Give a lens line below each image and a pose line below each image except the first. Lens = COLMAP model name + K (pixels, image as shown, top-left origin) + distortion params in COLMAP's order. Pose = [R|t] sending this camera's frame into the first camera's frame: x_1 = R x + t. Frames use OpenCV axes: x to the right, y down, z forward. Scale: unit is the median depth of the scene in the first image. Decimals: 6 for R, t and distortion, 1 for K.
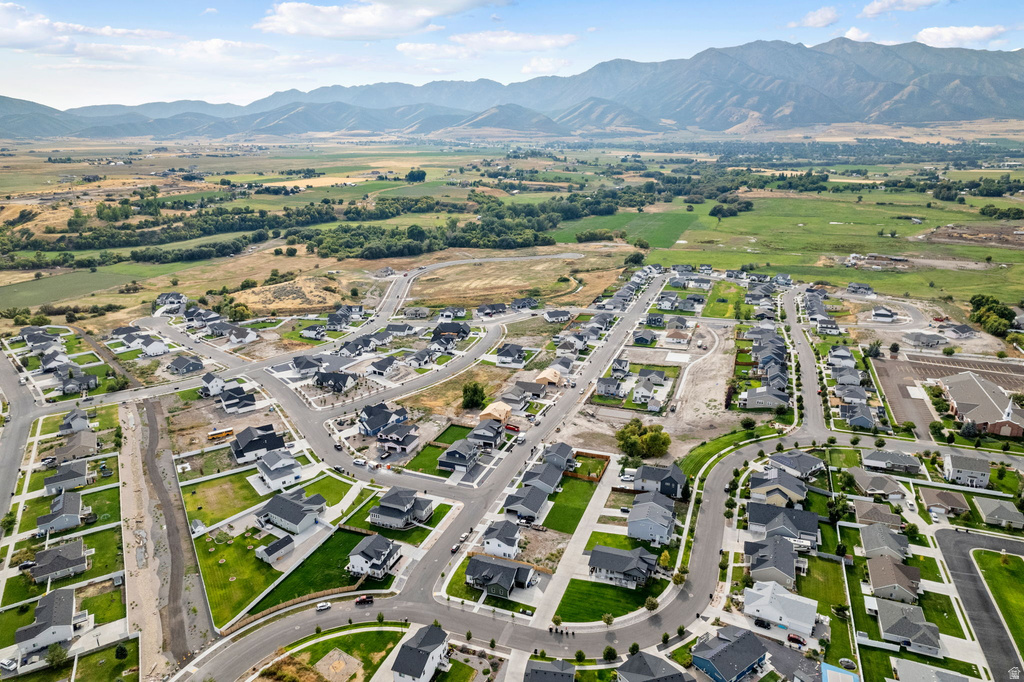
lens RADIAL K [[652.9, 0, 509.8], [0, 652.9, 345.2], [0, 0, 1]] dist [-0.077353, 0.069554]
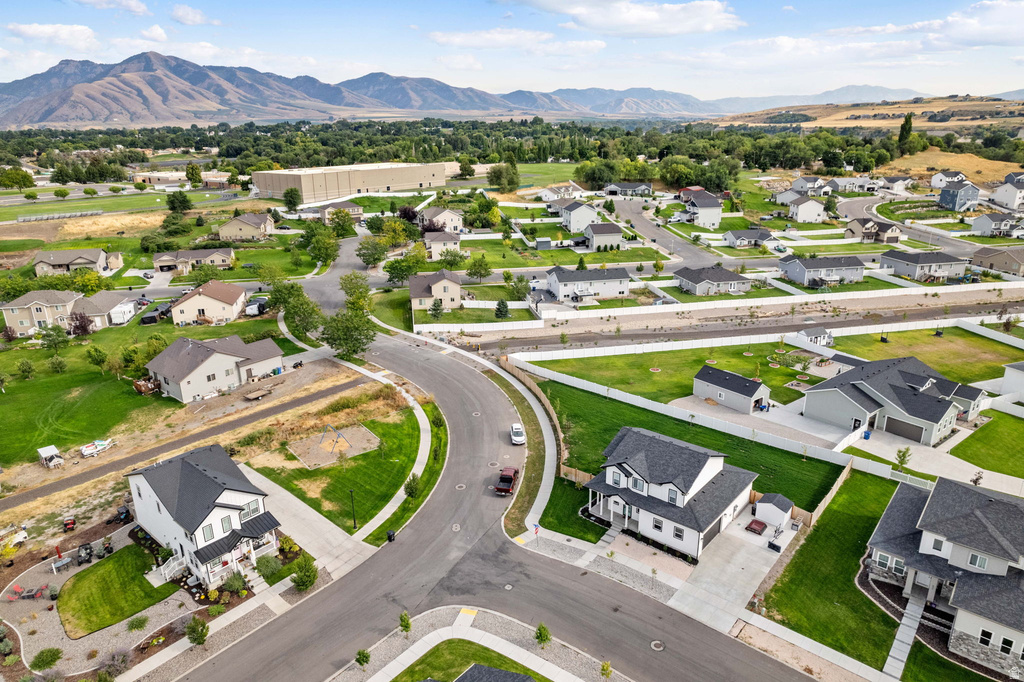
lens RADIAL K [[652.9, 0, 509.8], [0, 652.9, 345.2], [0, 0, 1]] dist [-0.077353, 0.069554]
pose [[-0.340861, 0.322099, -0.883213, 0.064799], [-0.279079, 0.862457, 0.422235, 0.101083], [0.897735, 0.390410, -0.204087, 0.685588]]
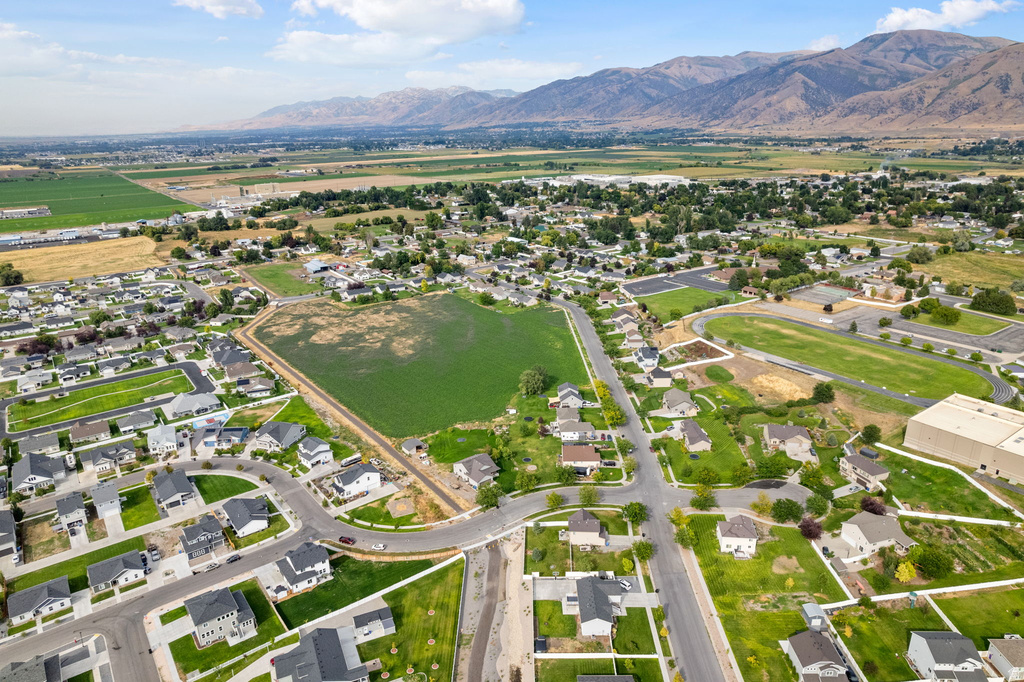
lens RADIAL K [[652.9, 0, 509.8], [0, 652.9, 345.2], [0, 0, 1]] dist [-0.077353, 0.069554]
pose [[-0.848444, -0.146539, 0.508595, -0.643705], [0.193719, 0.808262, 0.556044, -0.292411], [-0.492561, 0.570297, -0.657378, 0.917130]]
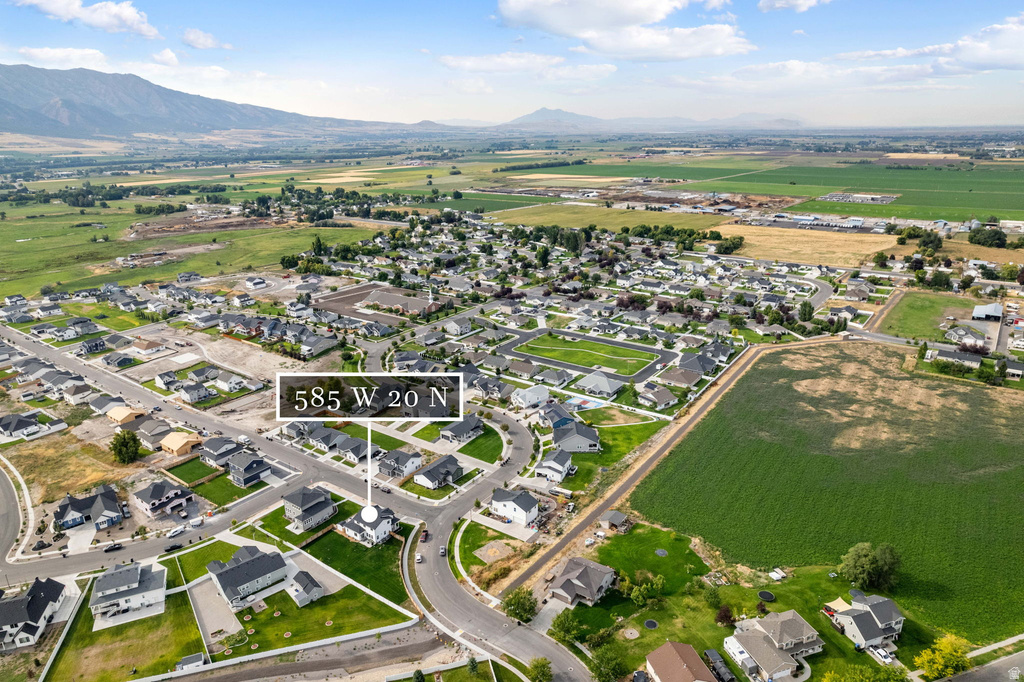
lens RADIAL K [[652.9, 0, 509.8], [0, 652.9, 345.2], [0, 0, 1]] dist [-0.077353, 0.069554]
pose [[0.260108, -0.299734, 0.917880, -0.742398], [0.317086, 0.924397, 0.212007, -0.073143], [-0.912031, 0.235902, 0.335485, 0.259164]]
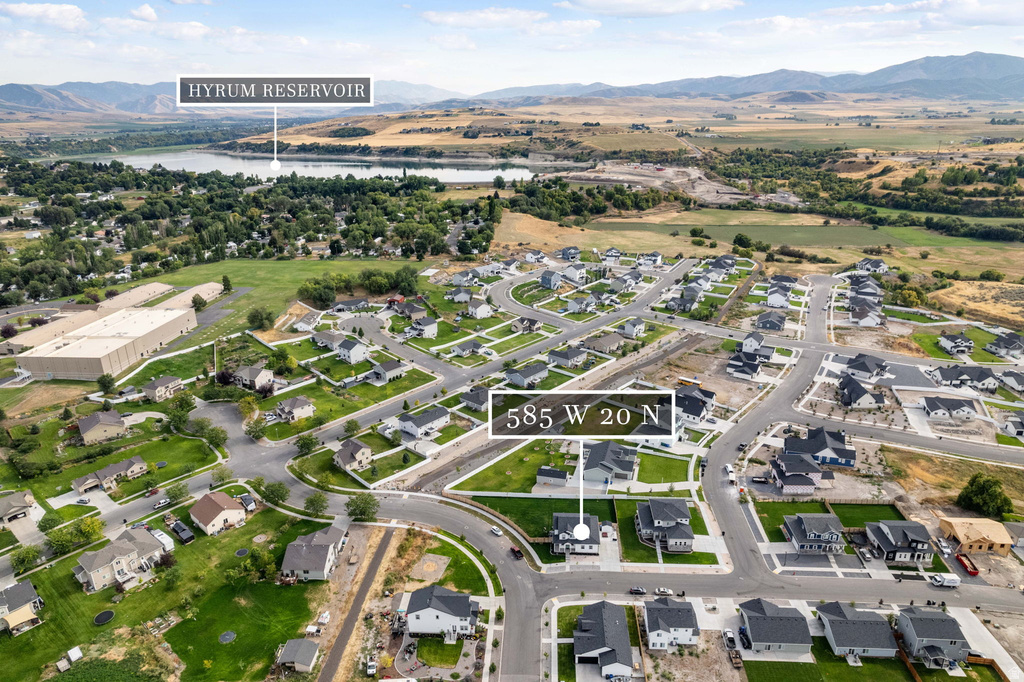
lens RADIAL K [[652.9, 0, 509.8], [0, 652.9, 345.2], [0, 0, 1]] dist [-0.077353, 0.069554]
pose [[0.293366, 0.337479, -0.894452, 0.354301], [-0.290383, 0.922870, 0.252960, -0.090676], [0.910831, 0.185524, 0.368737, 0.372471]]
